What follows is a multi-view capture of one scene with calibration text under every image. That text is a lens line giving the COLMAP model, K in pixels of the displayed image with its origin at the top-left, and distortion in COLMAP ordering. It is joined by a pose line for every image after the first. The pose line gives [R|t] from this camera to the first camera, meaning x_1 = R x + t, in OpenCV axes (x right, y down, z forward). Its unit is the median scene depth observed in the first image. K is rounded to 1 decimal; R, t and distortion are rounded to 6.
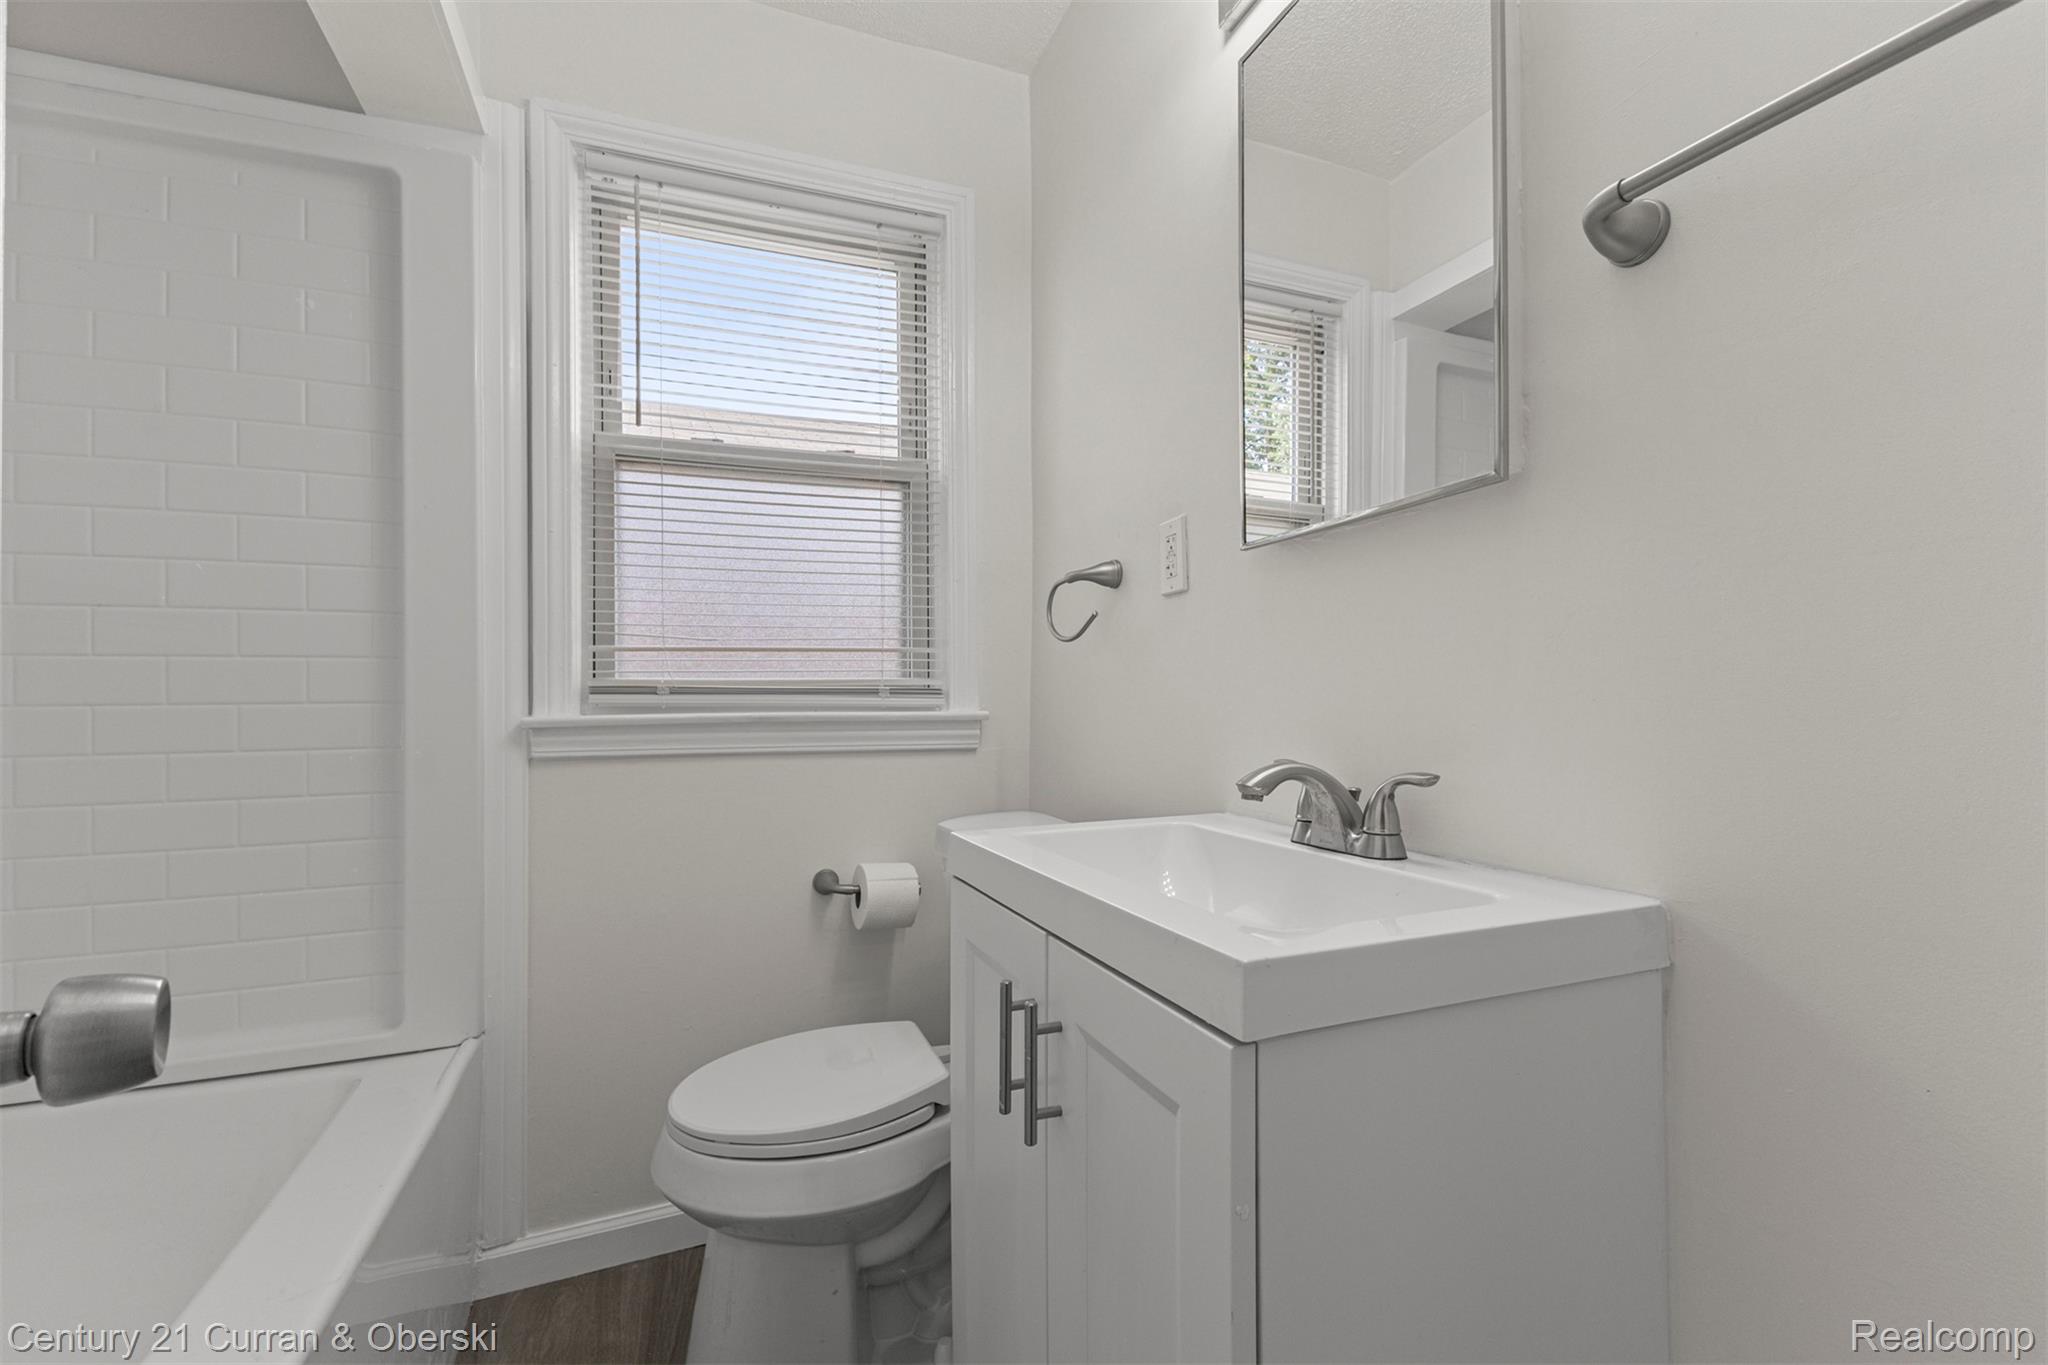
lens RADIAL K [[896.1, 0, 1021.2], [0, 896.1, 690.3], [0, 0, 1]] dist [0.018301, 0.000590]
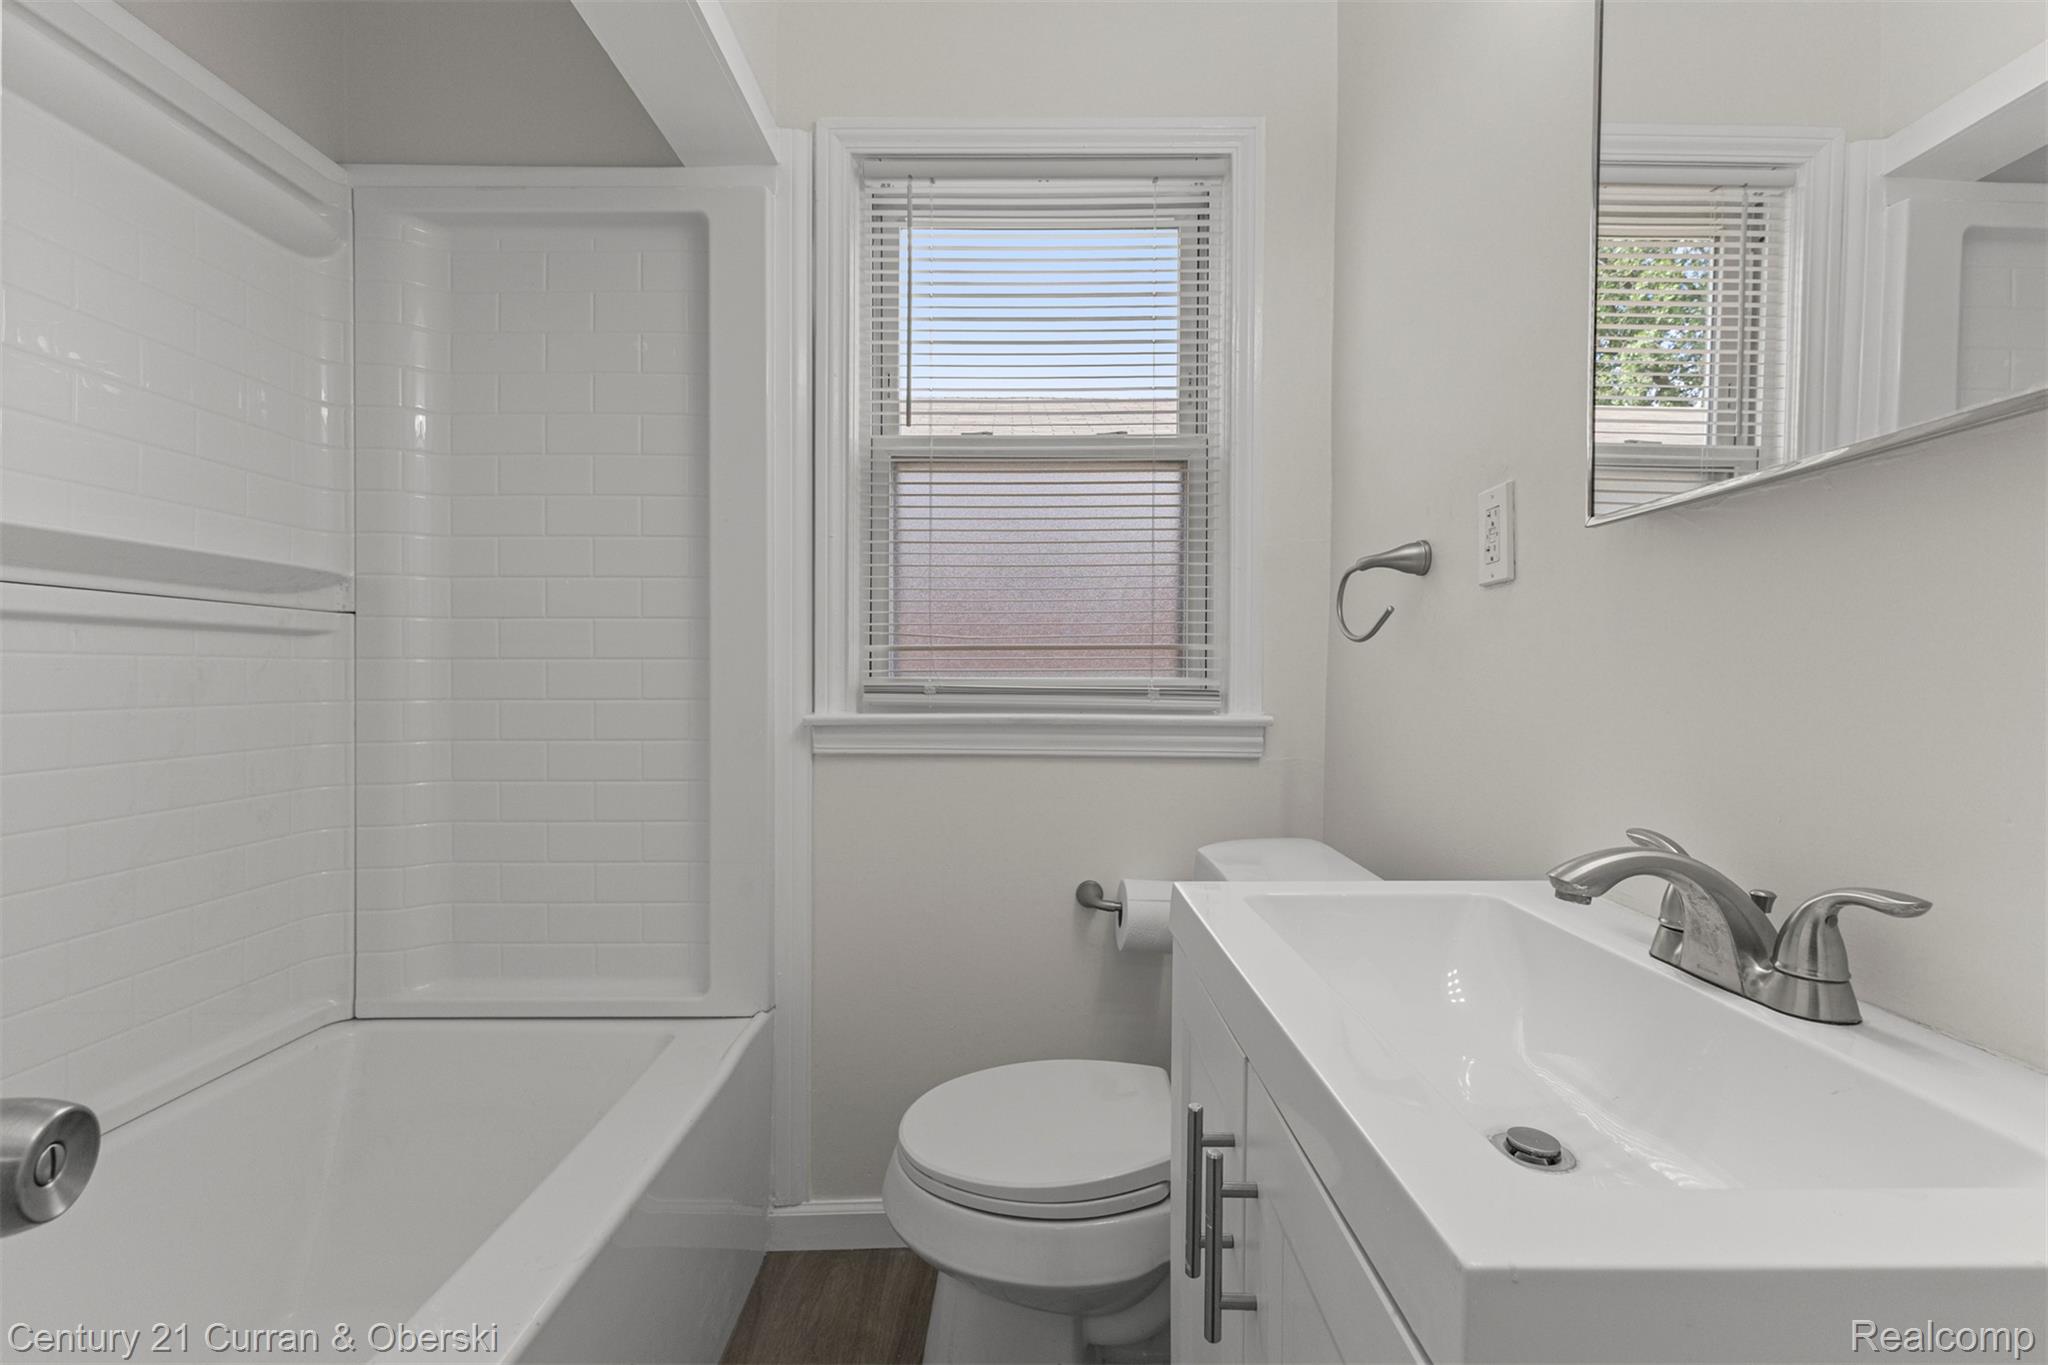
lens RADIAL K [[894.9, 0, 1024.0], [0, 894.9, 682.5], [0, 0, 1]] dist [0.012271, -0.000126]
pose [[0.932046, 0.013853, -0.362074, 0.058533], [-0.007446, 0.999790, 0.019084, -0.027952], [0.362262, -0.015091, 0.931954, 0.109629]]
